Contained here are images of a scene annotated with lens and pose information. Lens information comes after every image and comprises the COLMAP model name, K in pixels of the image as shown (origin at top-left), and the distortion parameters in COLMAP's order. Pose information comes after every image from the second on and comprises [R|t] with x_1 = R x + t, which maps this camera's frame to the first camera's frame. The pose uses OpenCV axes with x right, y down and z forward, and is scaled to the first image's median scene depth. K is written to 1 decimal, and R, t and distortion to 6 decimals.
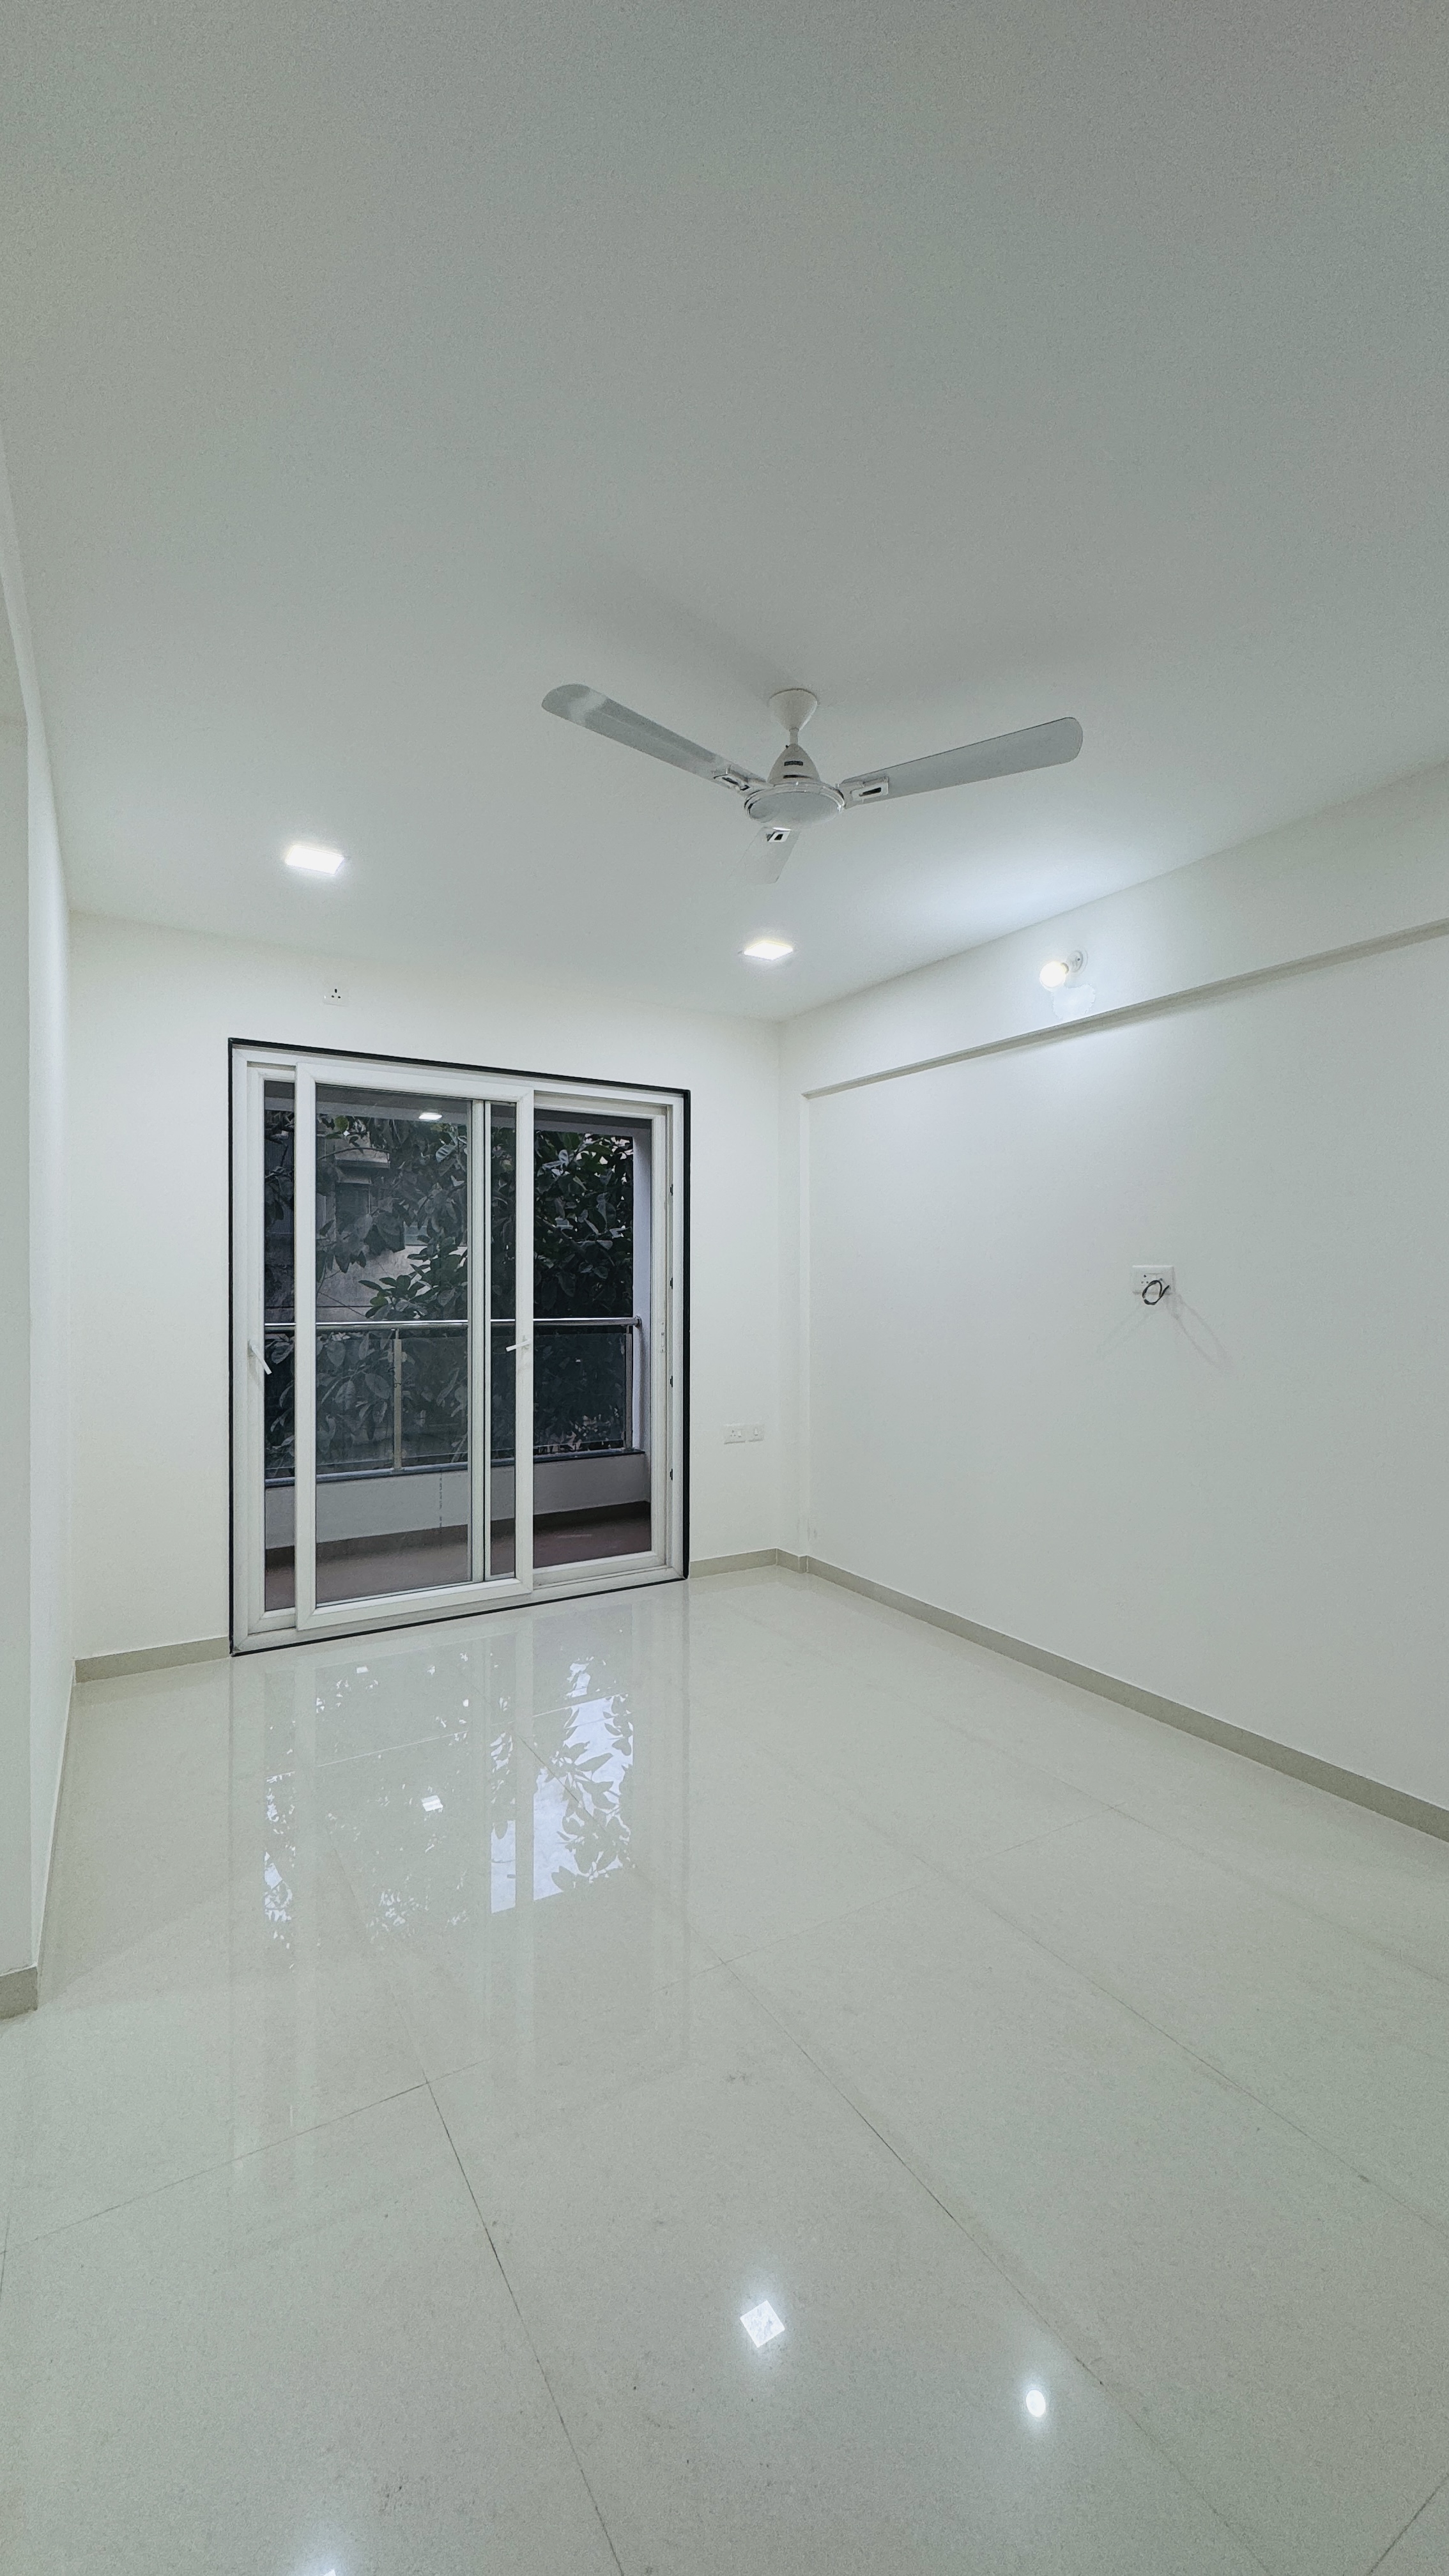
lens RADIAL K [[1030.2, 0, 725.4], [0, 1030.2, 1290.3], [0, 0, 1]] dist [0.000763, 0.000338]
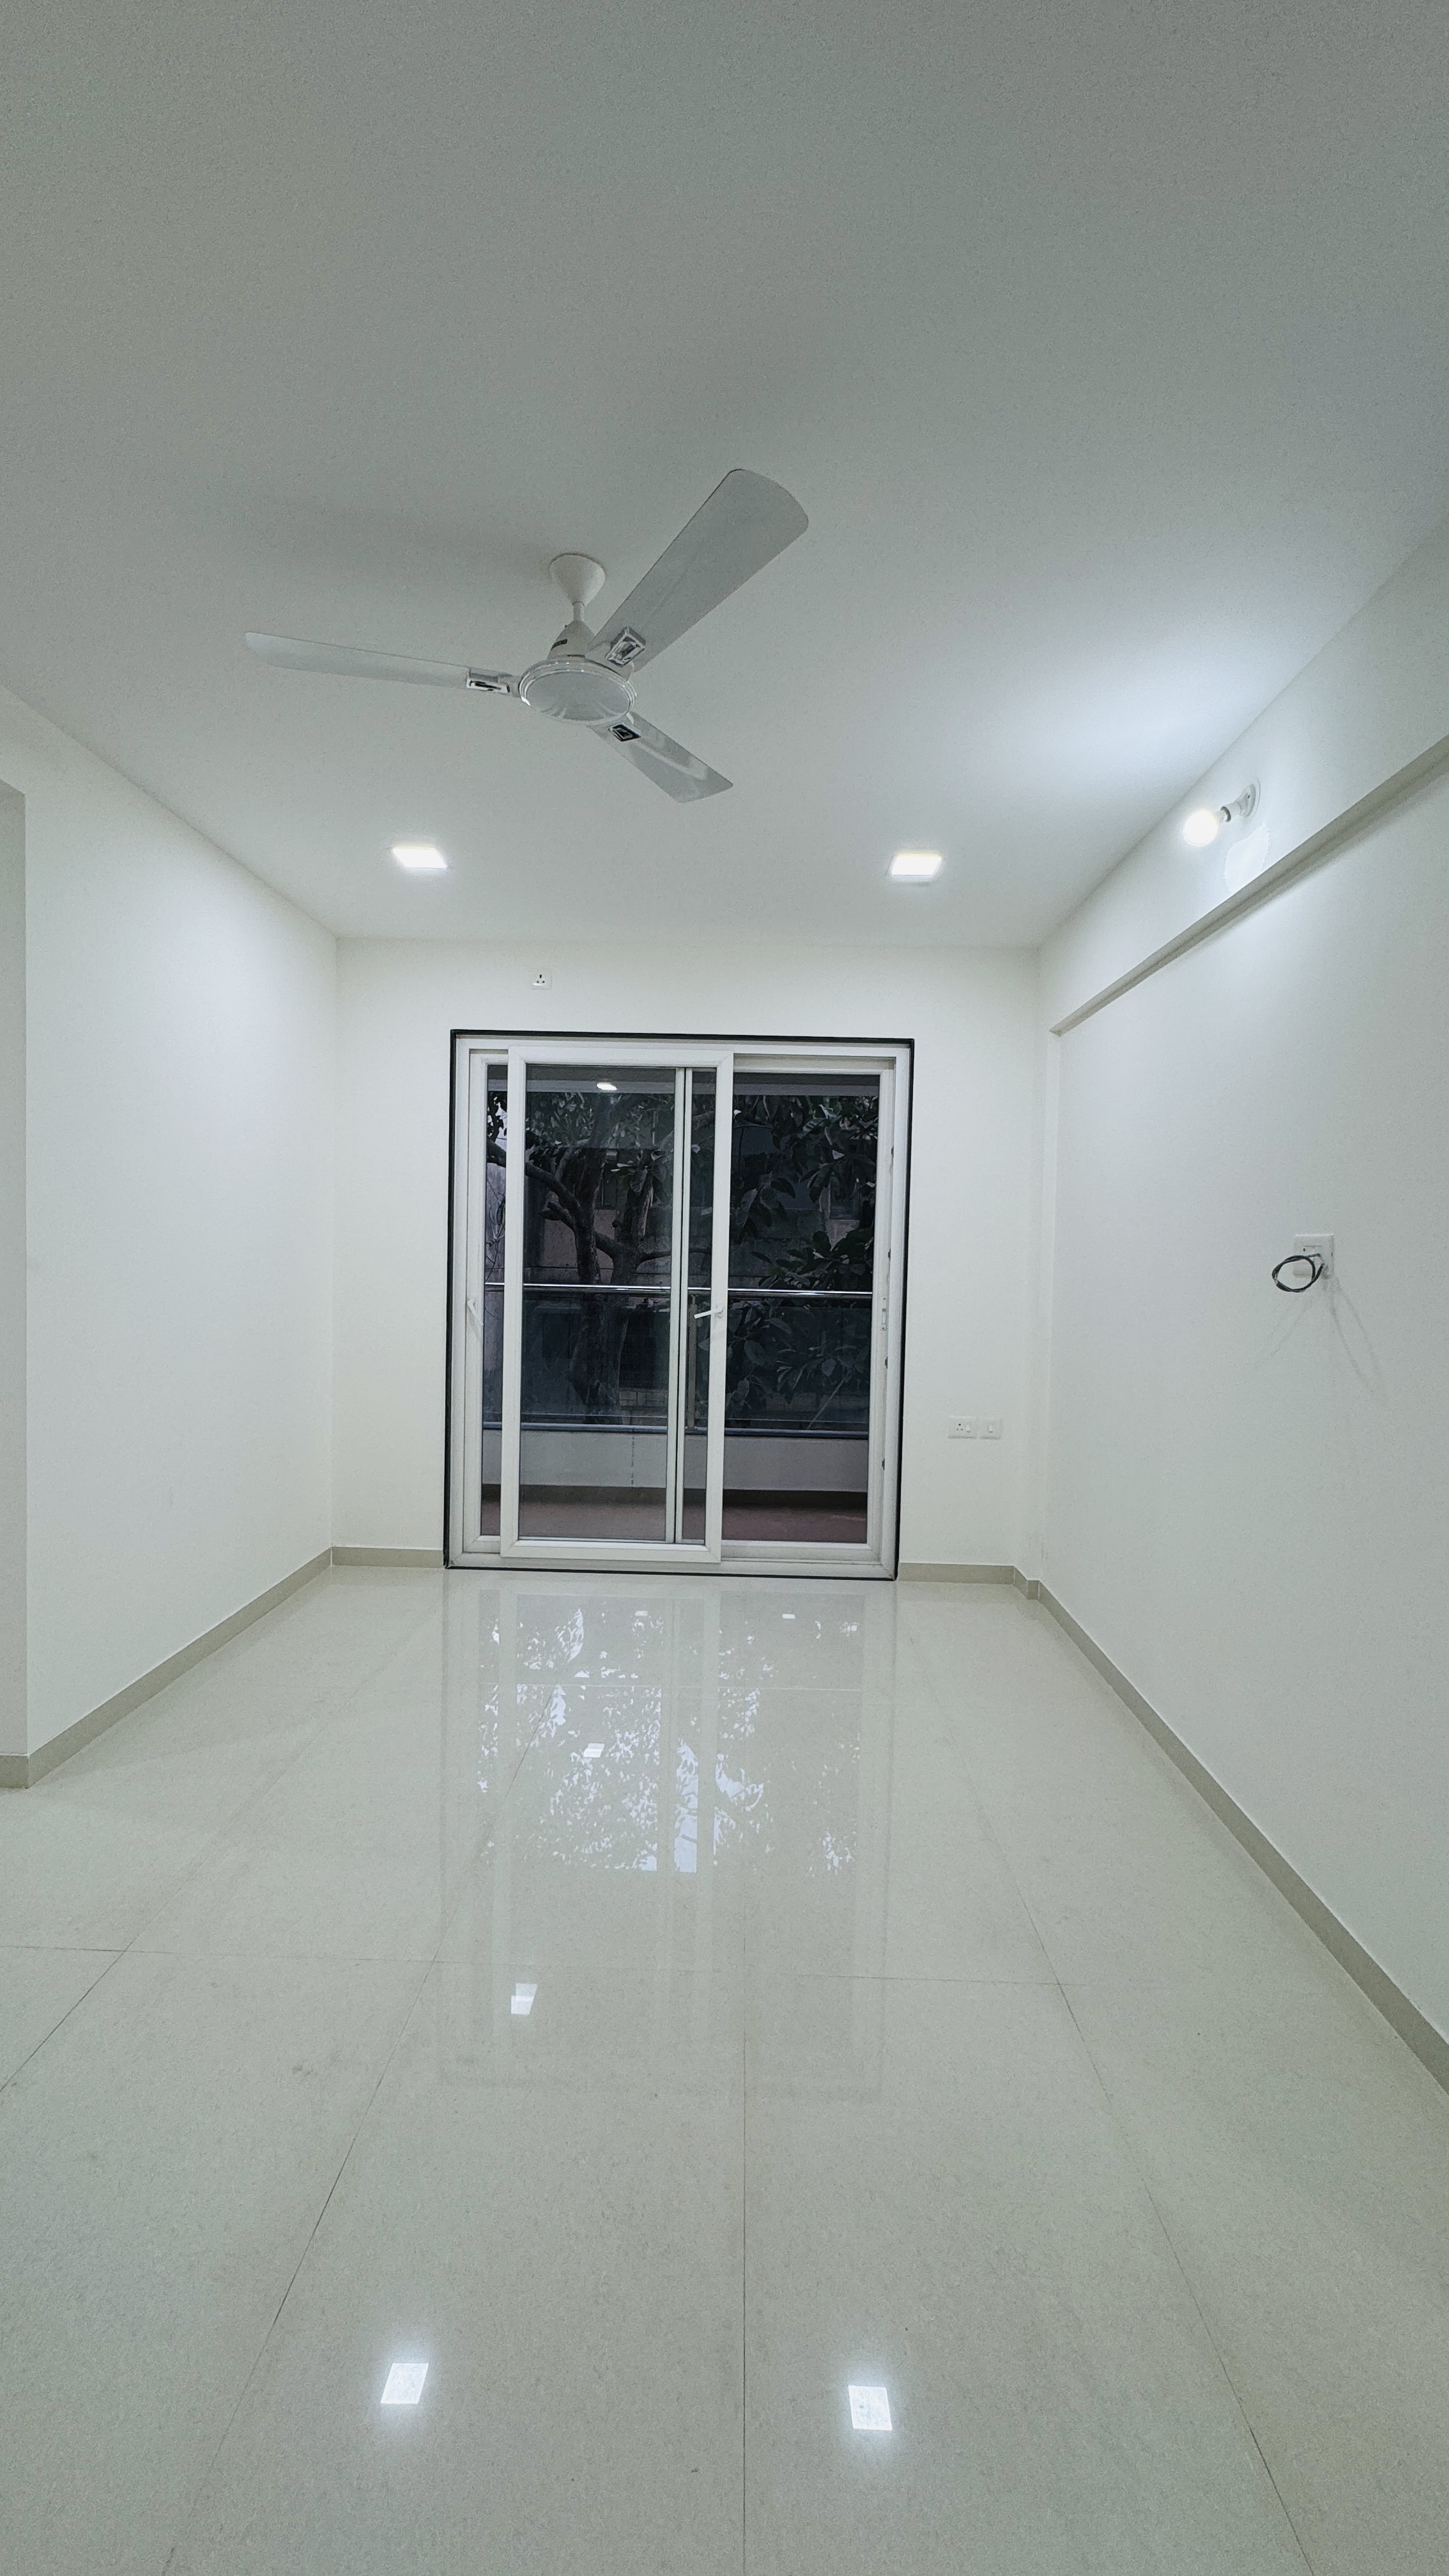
lens RADIAL K [[1030.2, 0, 731.5], [0, 1030.2, 1298.2], [0, 0, 1]] dist [0.000763, 0.000338]
pose [[0.844158, 0.039857, -0.534611, 0.345614], [-0.024420, 0.999056, 0.035923, 0.002318], [0.535538, -0.017270, 0.844335, 0.173740]]
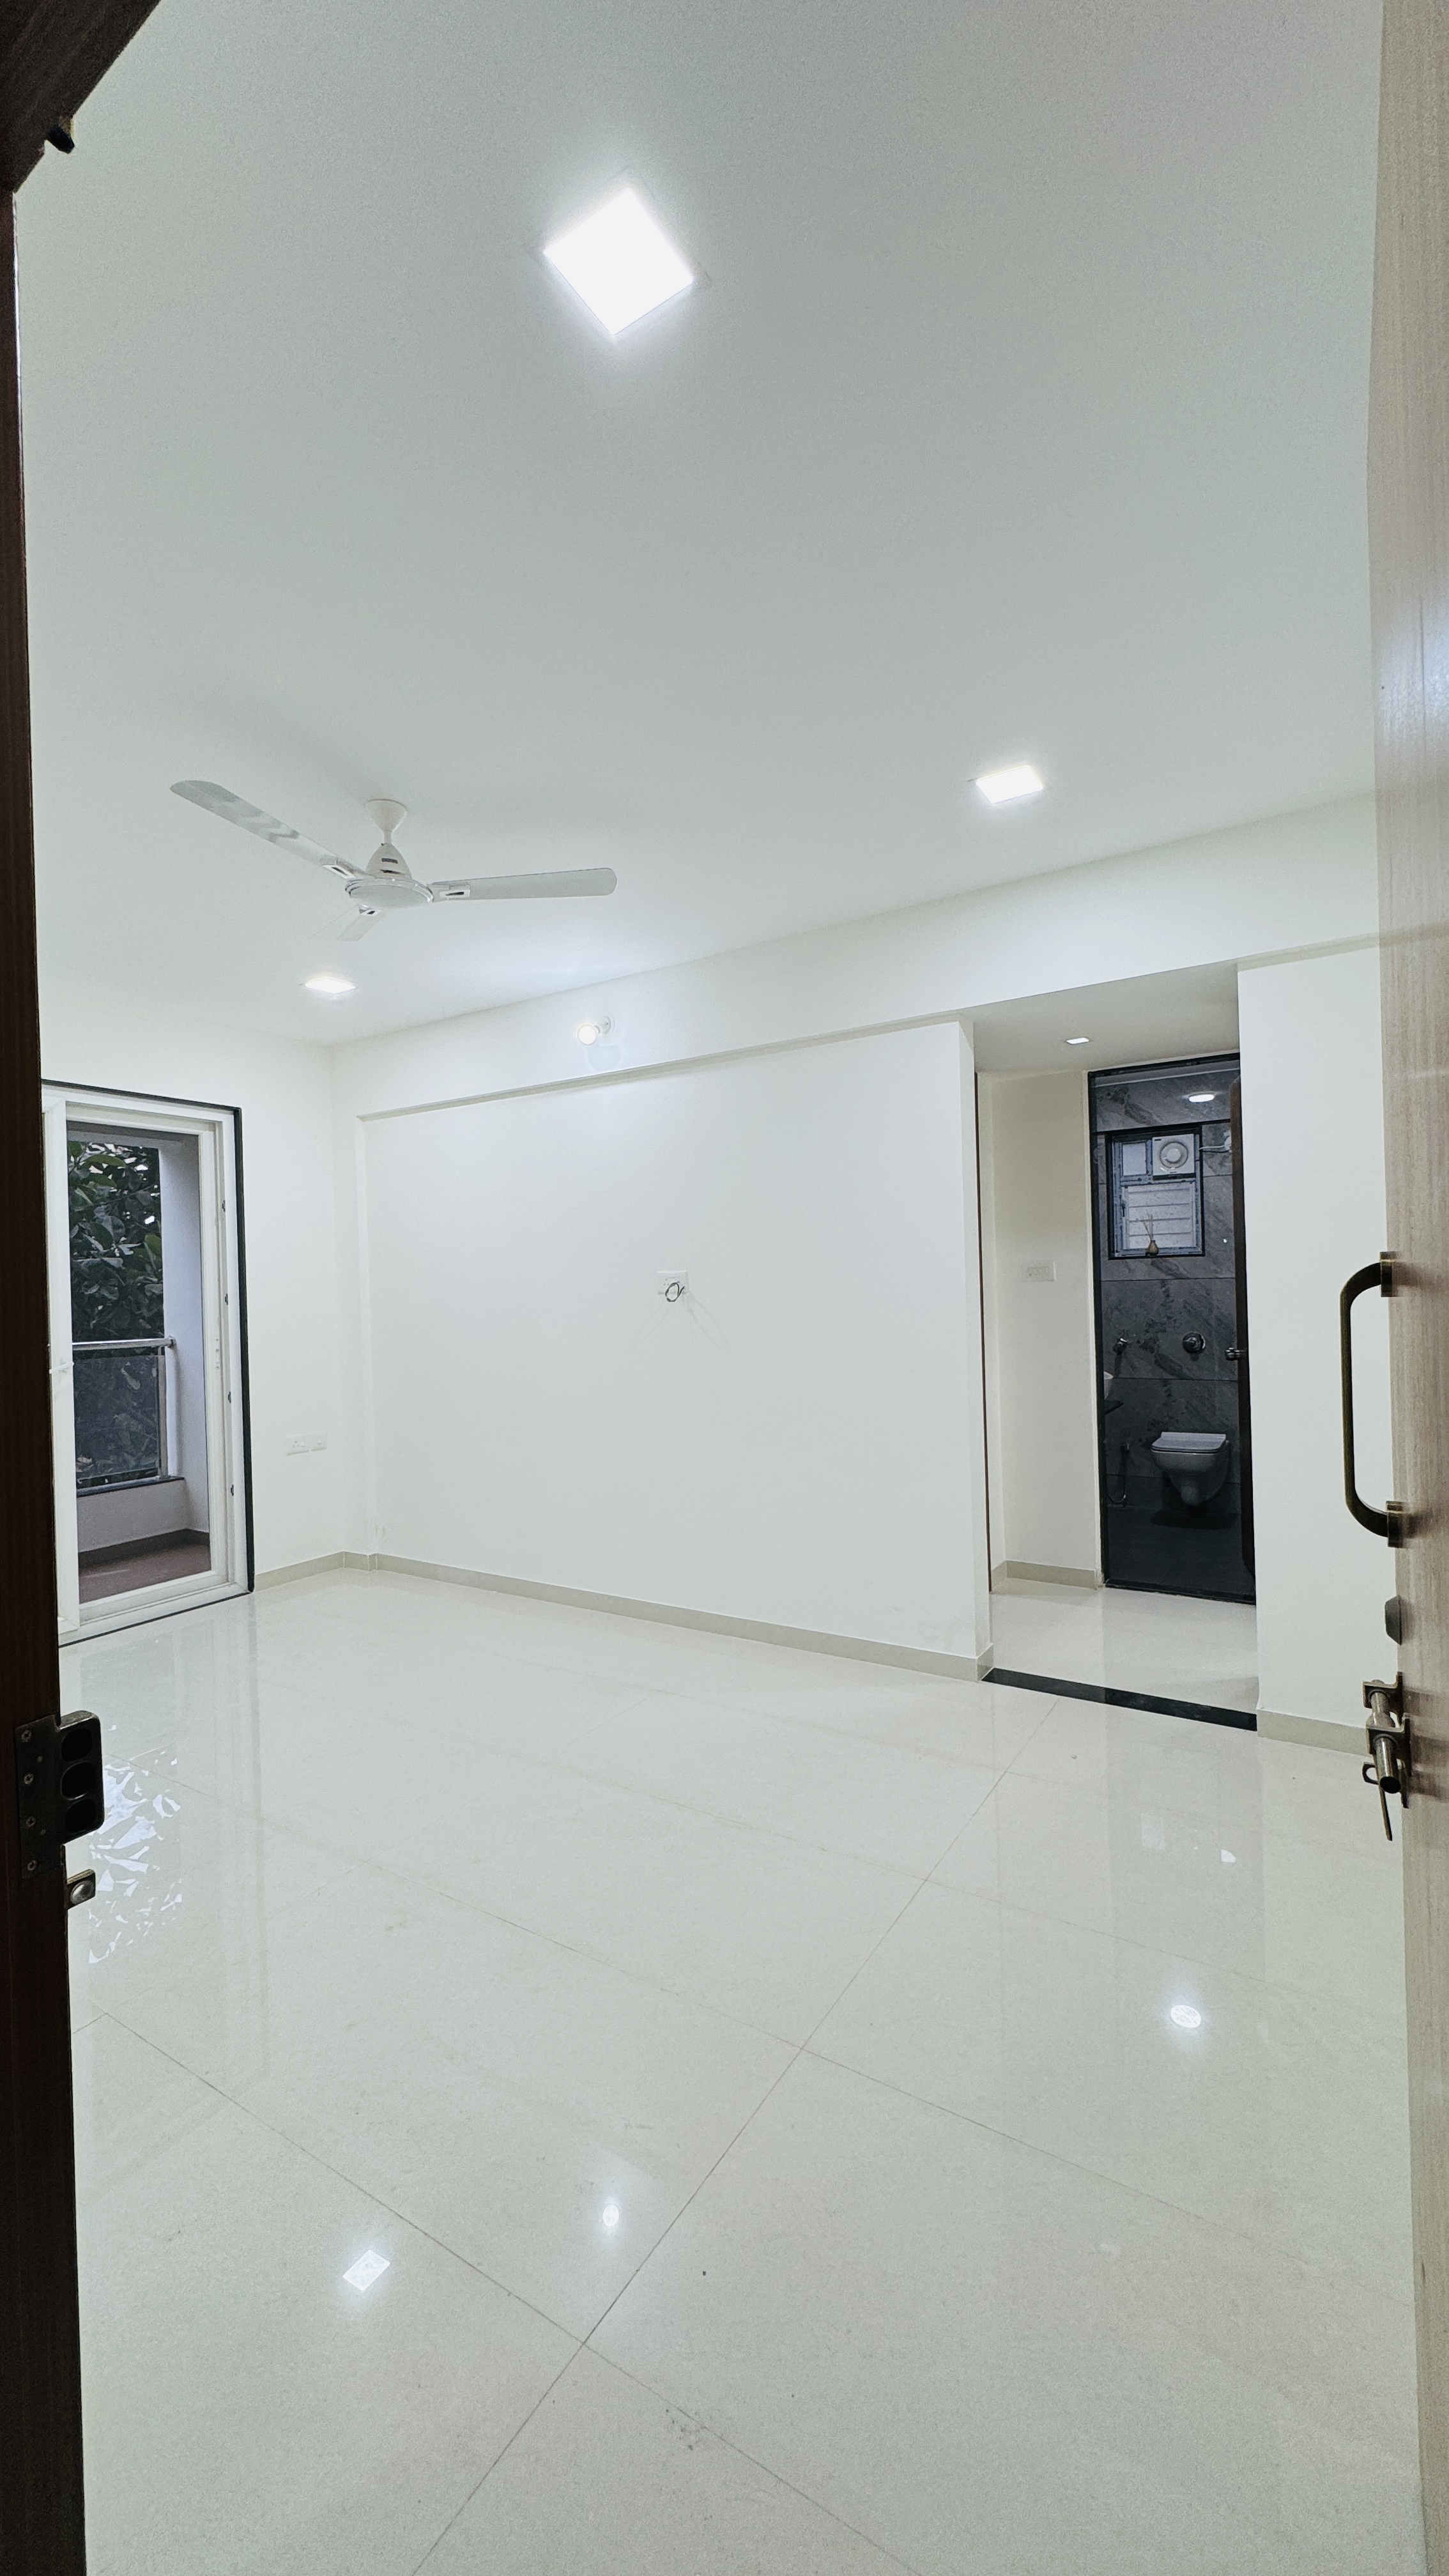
lens RADIAL K [[1030.2, 0, 726.4], [0, 1030.2, 1290.4], [0, 0, 1]] dist [0.000763, 0.000338]
pose [[0.897420, -0.028588, 0.440250, -0.061972], [0.033742, 0.999423, -0.003883, 0.005207], [-0.439885, 0.018340, 0.897867, -0.123727]]
